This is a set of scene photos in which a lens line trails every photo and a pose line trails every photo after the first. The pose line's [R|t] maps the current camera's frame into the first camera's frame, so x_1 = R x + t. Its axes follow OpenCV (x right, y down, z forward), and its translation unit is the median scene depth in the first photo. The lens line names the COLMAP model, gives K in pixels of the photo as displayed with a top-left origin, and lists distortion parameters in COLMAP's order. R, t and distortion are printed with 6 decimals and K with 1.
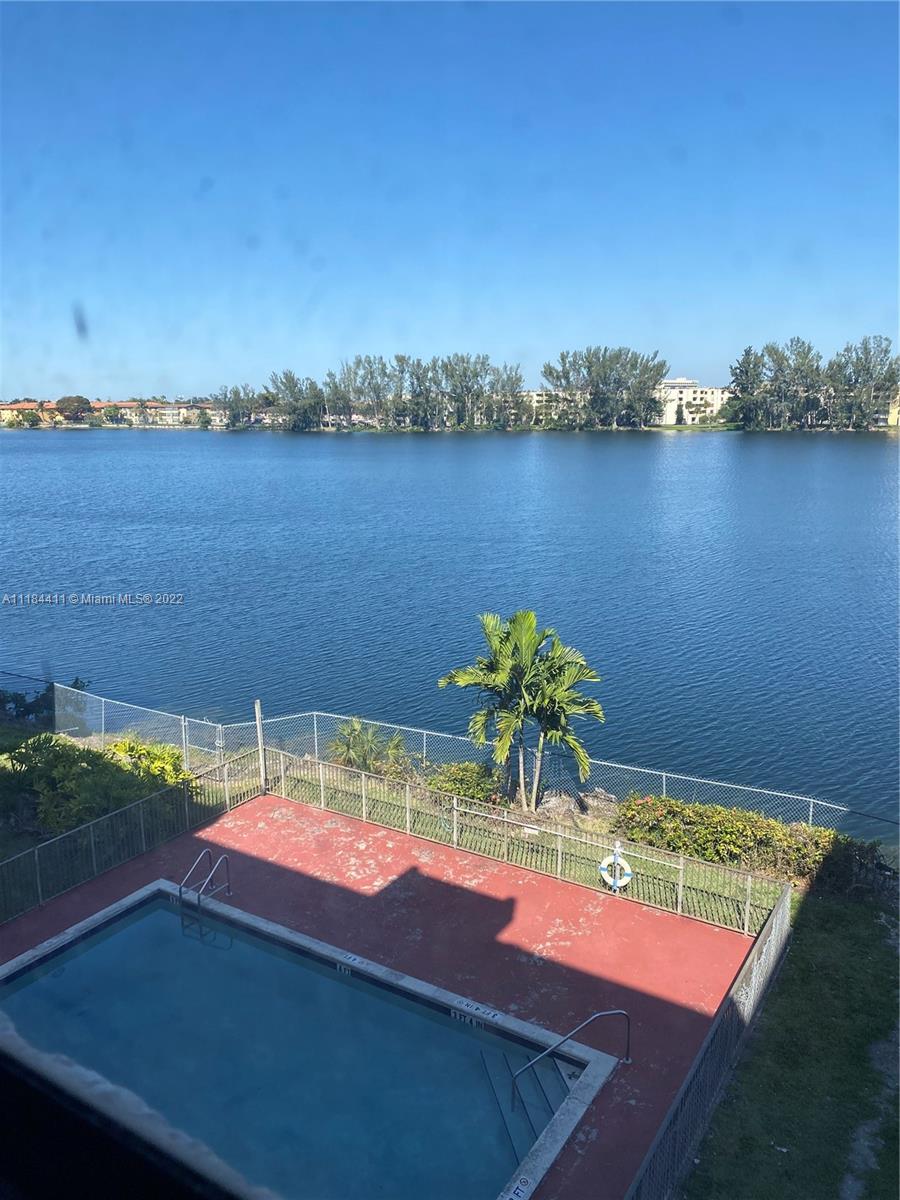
lens RADIAL K [[901.9, 0, 444.2], [0, 901.9, 592.0], [0, 0, 1]] dist [0.035871, -0.043753]
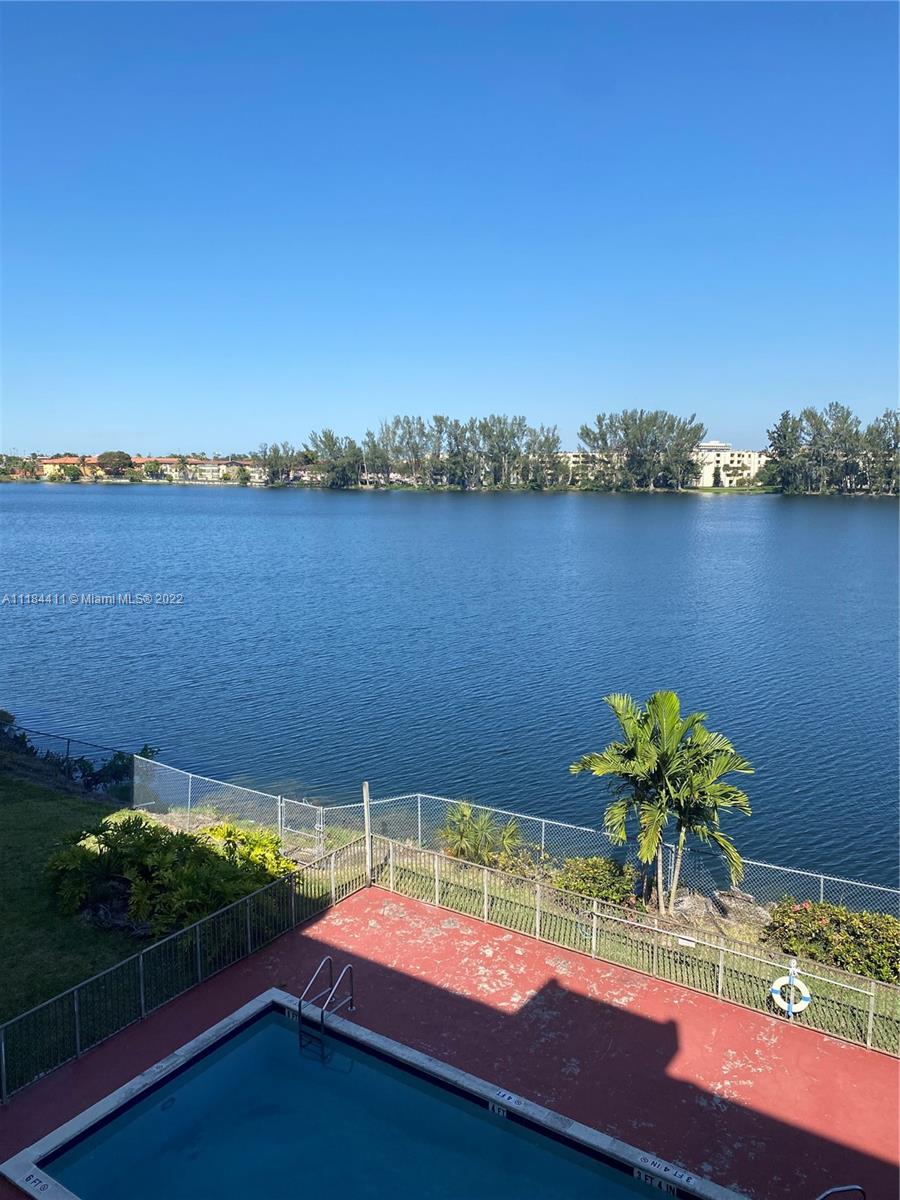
lens RADIAL K [[901.9, 0, 461.6], [0, 901.9, 597.7], [0, 0, 1]] dist [0.035871, -0.043753]
pose [[0.999740, 0.014701, -0.017429, -0.093501], [-0.015679, 0.998229, -0.057390, -0.016578], [0.016555, 0.057648, 0.998200, 0.068396]]
